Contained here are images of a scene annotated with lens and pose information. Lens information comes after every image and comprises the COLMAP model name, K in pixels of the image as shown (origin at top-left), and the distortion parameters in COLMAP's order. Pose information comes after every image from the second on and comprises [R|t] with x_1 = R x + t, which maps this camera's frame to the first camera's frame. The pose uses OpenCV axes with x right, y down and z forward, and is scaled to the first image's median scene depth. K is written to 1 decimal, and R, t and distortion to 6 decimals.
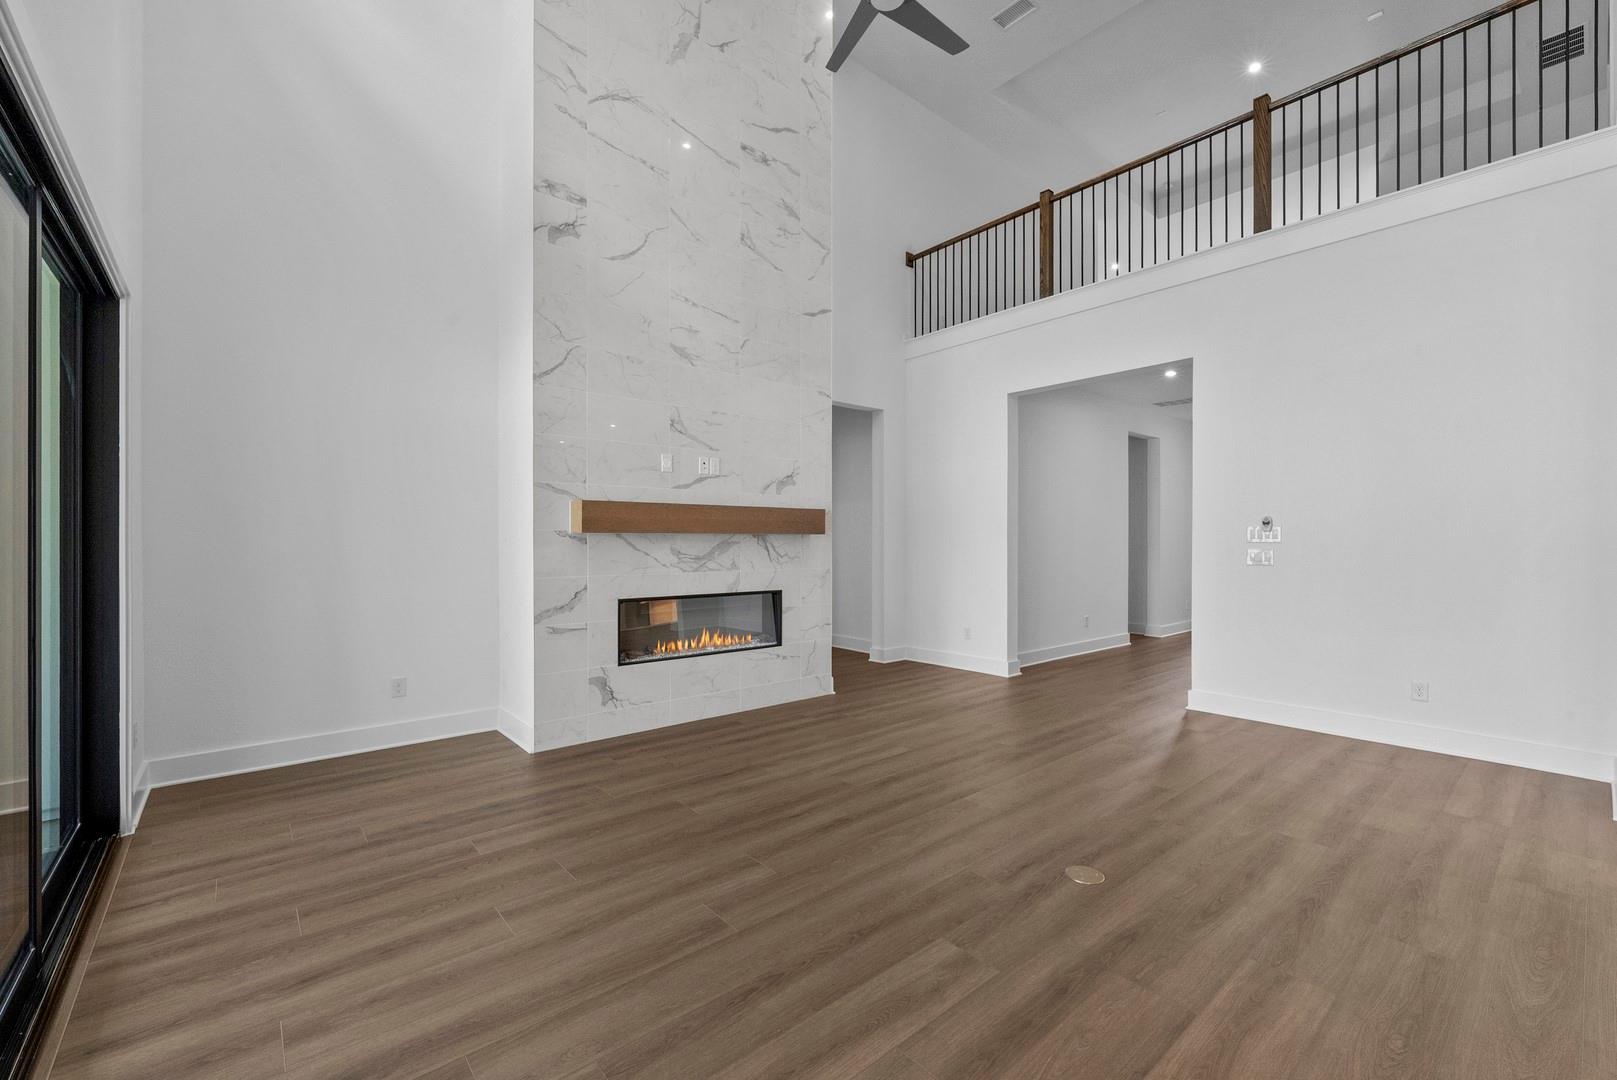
lens RADIAL K [[669.3, 0, 808.5], [0, 669.3, 540.0], [0, 0, 1]] dist [-0.001660, -0.000012]
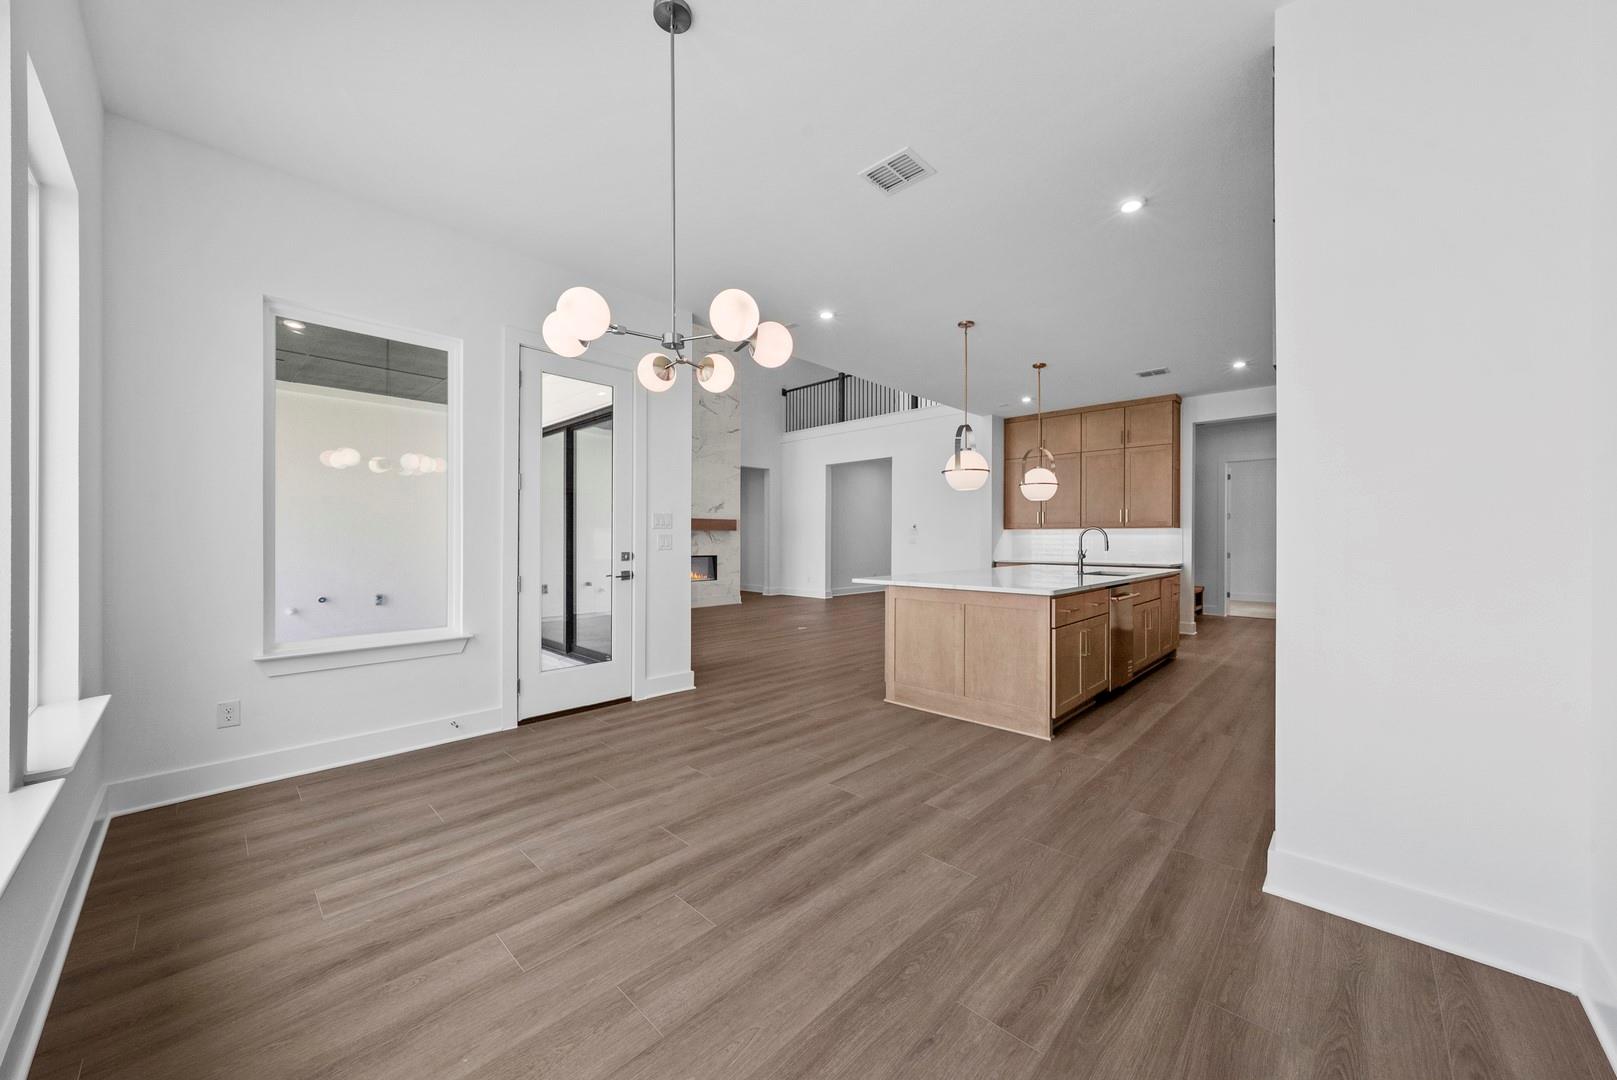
lens RADIAL K [[581.5, 0, 808.5], [0, 581.5, 540.0], [0, 0, 1]] dist [0.000221, 0.000008]
pose [[0.994489, 0.002081, 0.104824, 0.066101], [-0.002710, 0.999979, 0.005855, 0.010698], [-0.104810, -0.006107, 0.994474, -1.059959]]
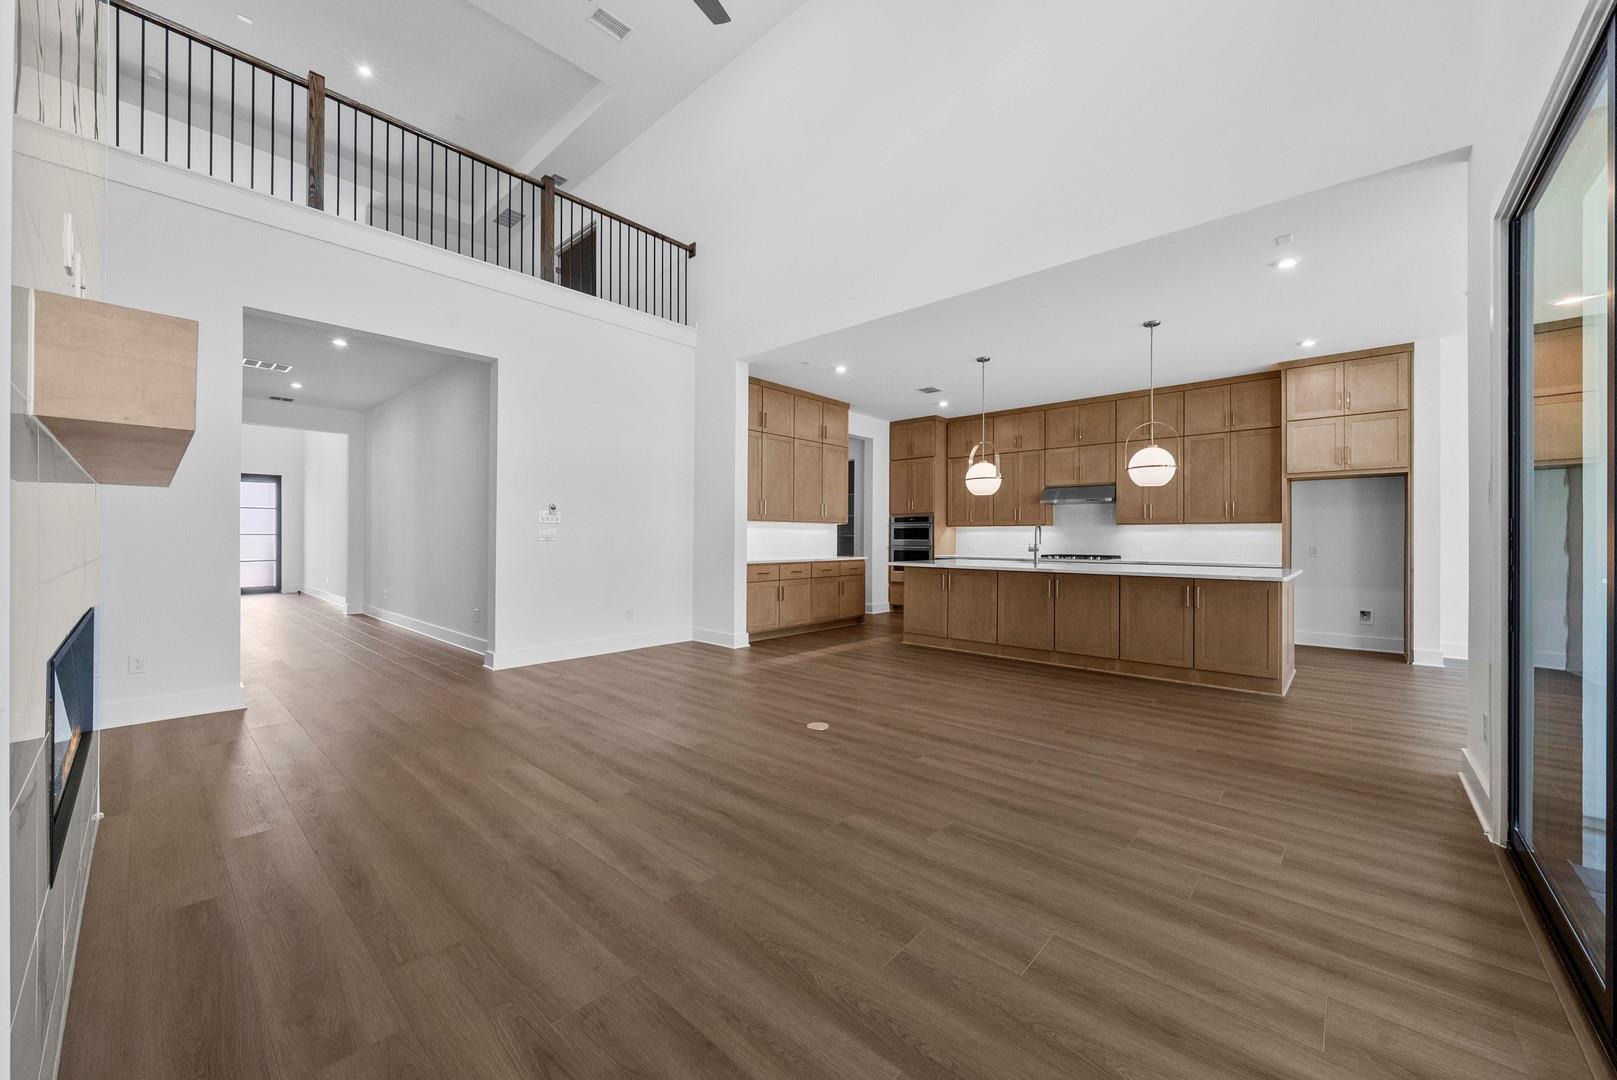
lens RADIAL K [[607.4, 0, 807.2], [0, 607.4, 537.1], [0, 0, 1]] dist [-0.000724, -0.000077]
pose [[-0.126629, 0.002208, 0.991948, -0.541548], [-0.006687, 0.999973, -0.003079, 0.029615], [-0.991928, -0.007023, -0.126611, 0.644554]]
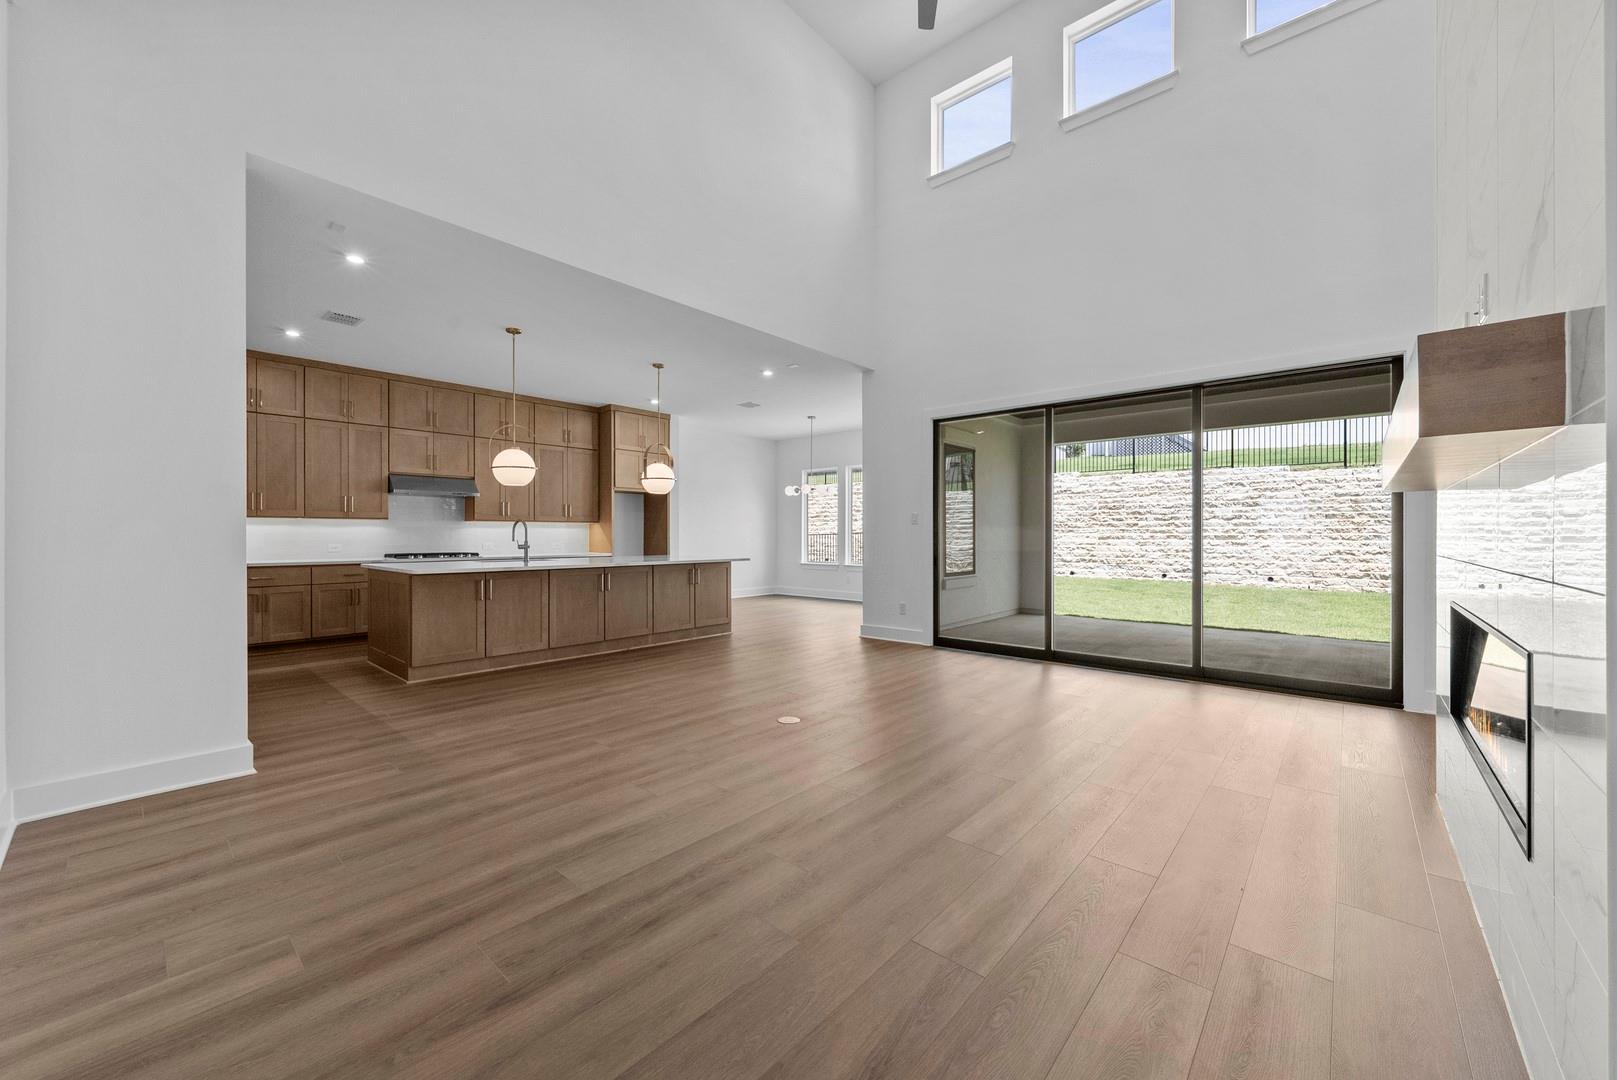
lens RADIAL K [[612.8, 0, 808.5], [0, 612.8, 540.0], [0, 0, 1]] dist [0.000743, 0.000057]
pose [[-0.989778, 0.001915, -0.142604, 0.305560], [0.001277, 0.999989, 0.004564, 0.030031], [0.142612, 0.004335, -0.989769, 1.316195]]
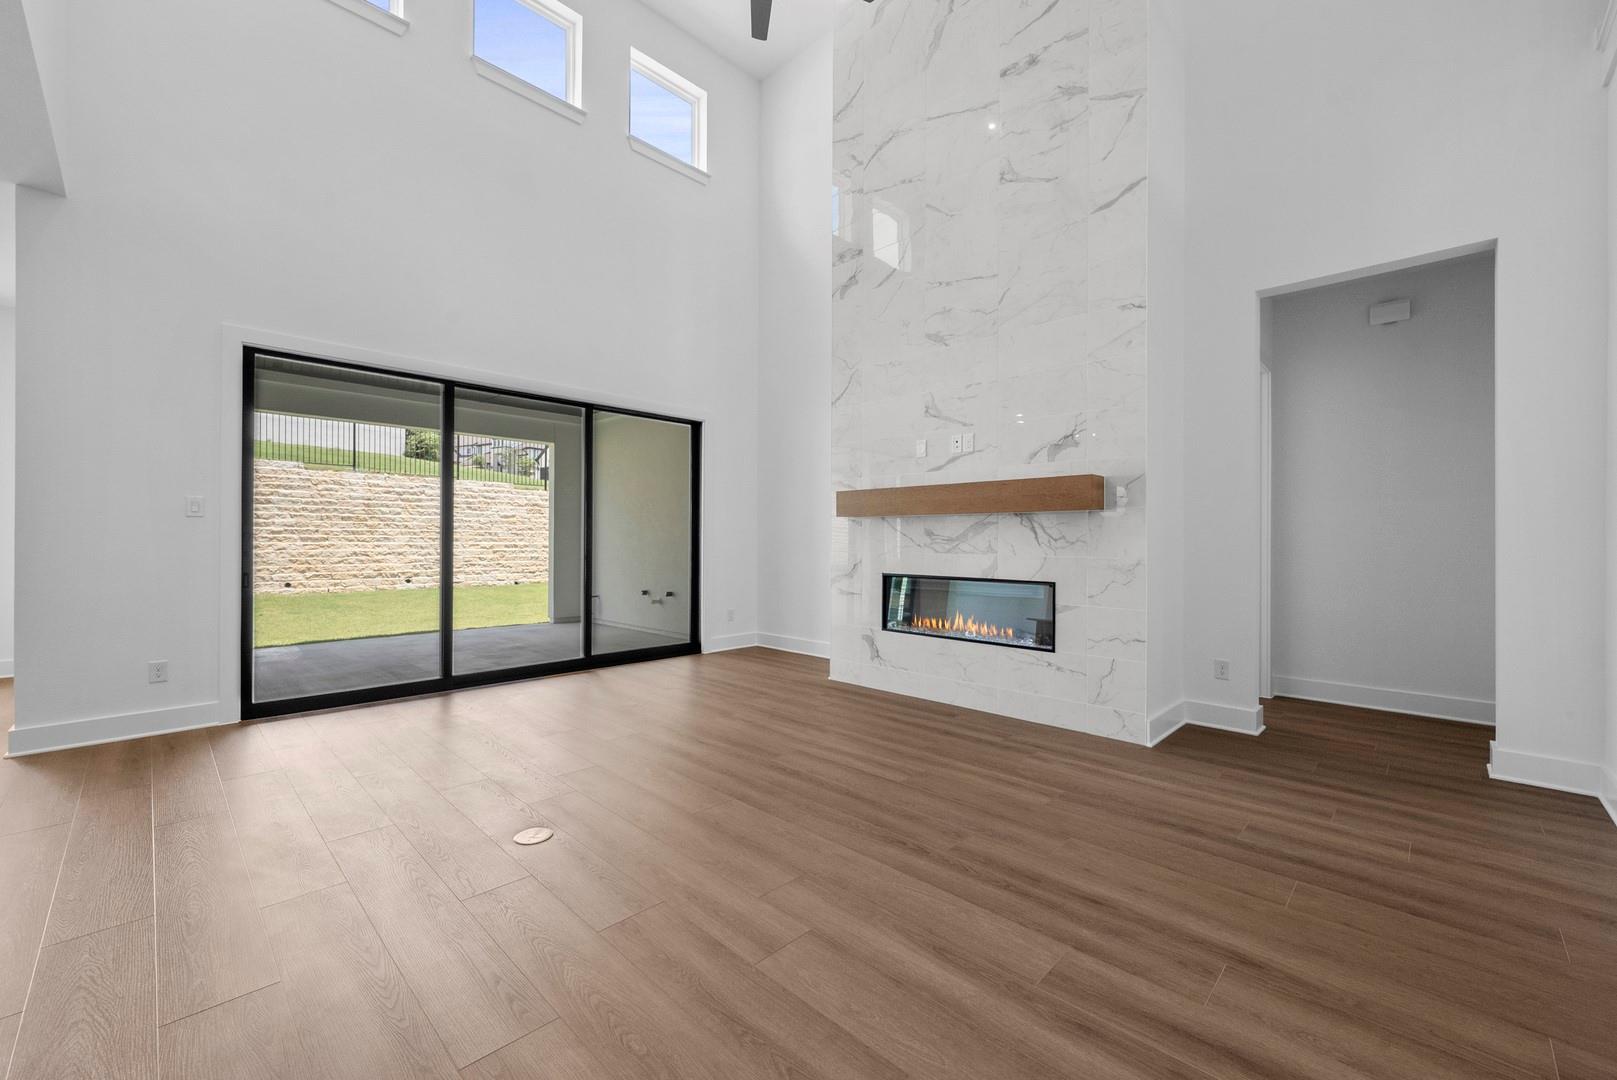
lens RADIAL K [[648.6, 0, 807.8], [0, 648.6, 534.3], [0, 0, 1]] dist [0.001951, 0.000082]
pose [[0.093109, -0.005645, -0.995640, 0.763040], [-0.001434, 0.999982, -0.005803, 0.025414], [0.995655, 0.001968, 0.093100, 0.700464]]
